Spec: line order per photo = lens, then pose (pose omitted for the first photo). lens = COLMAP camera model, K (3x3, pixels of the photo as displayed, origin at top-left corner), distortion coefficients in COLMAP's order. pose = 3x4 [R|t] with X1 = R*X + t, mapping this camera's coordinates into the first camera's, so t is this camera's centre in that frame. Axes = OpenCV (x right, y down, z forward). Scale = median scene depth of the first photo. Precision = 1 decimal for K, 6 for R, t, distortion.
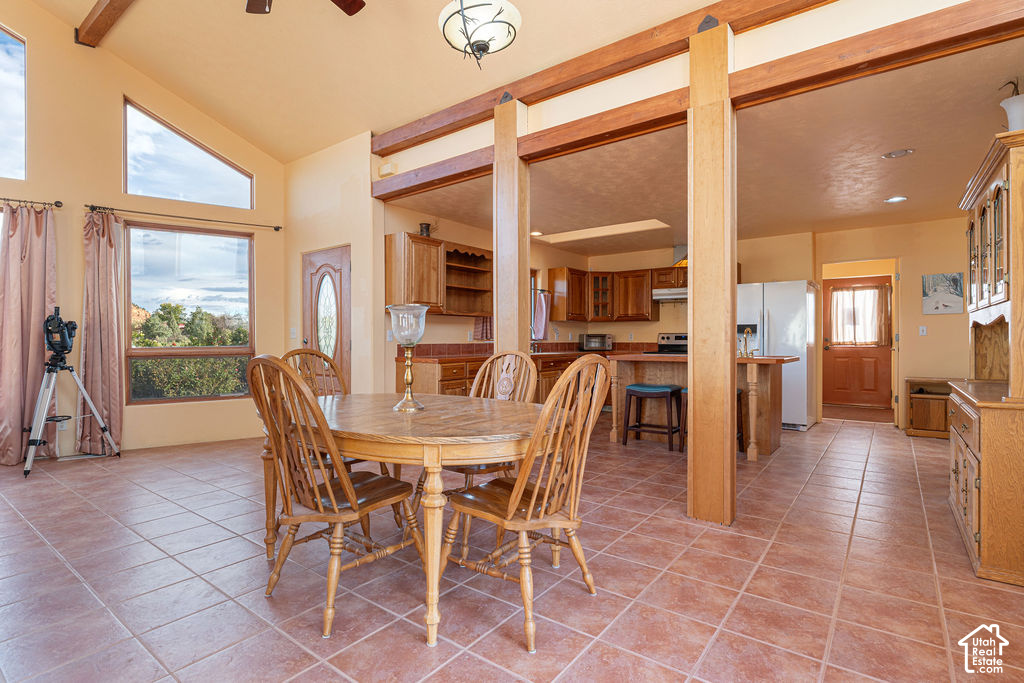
lens RADIAL K [[502.8, 0, 512.0], [0, 502.8, 341.5], [0, 0, 1]] dist [0.000978, -0.000127]
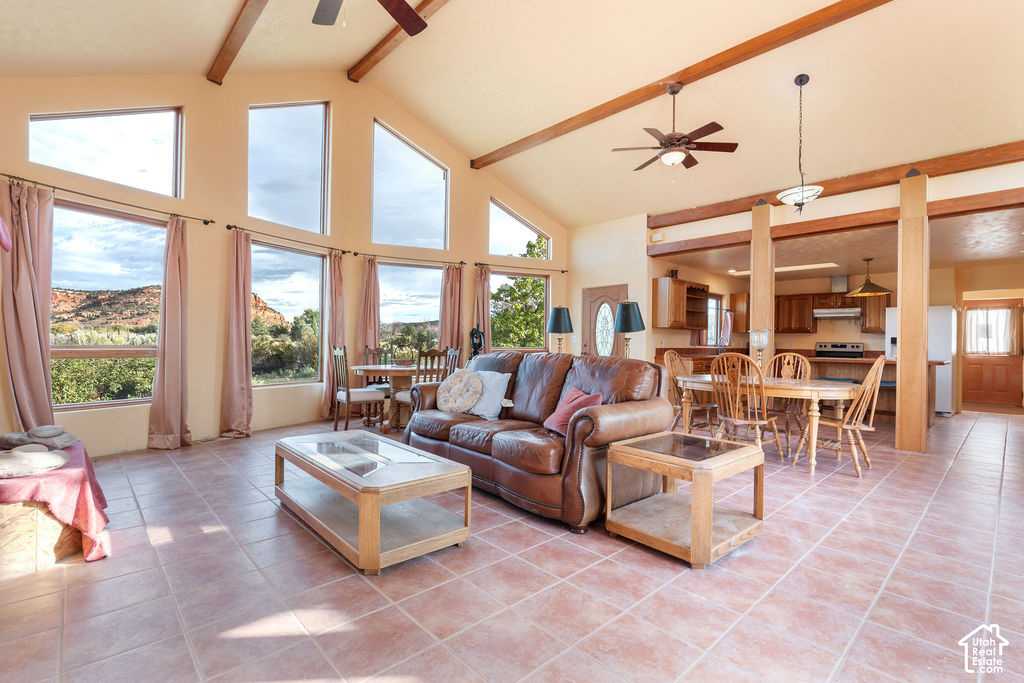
lens RADIAL K [[472.7, 0, 512.0], [0, 472.7, 341.5], [0, 0, 1]] dist [-0.001184, 0.000792]
pose [[0.985620, 0.015740, -0.168245, -0.304413], [-0.016648, 0.999853, -0.003983, -0.000618], [0.168158, 0.006726, 0.985737, -0.375407]]
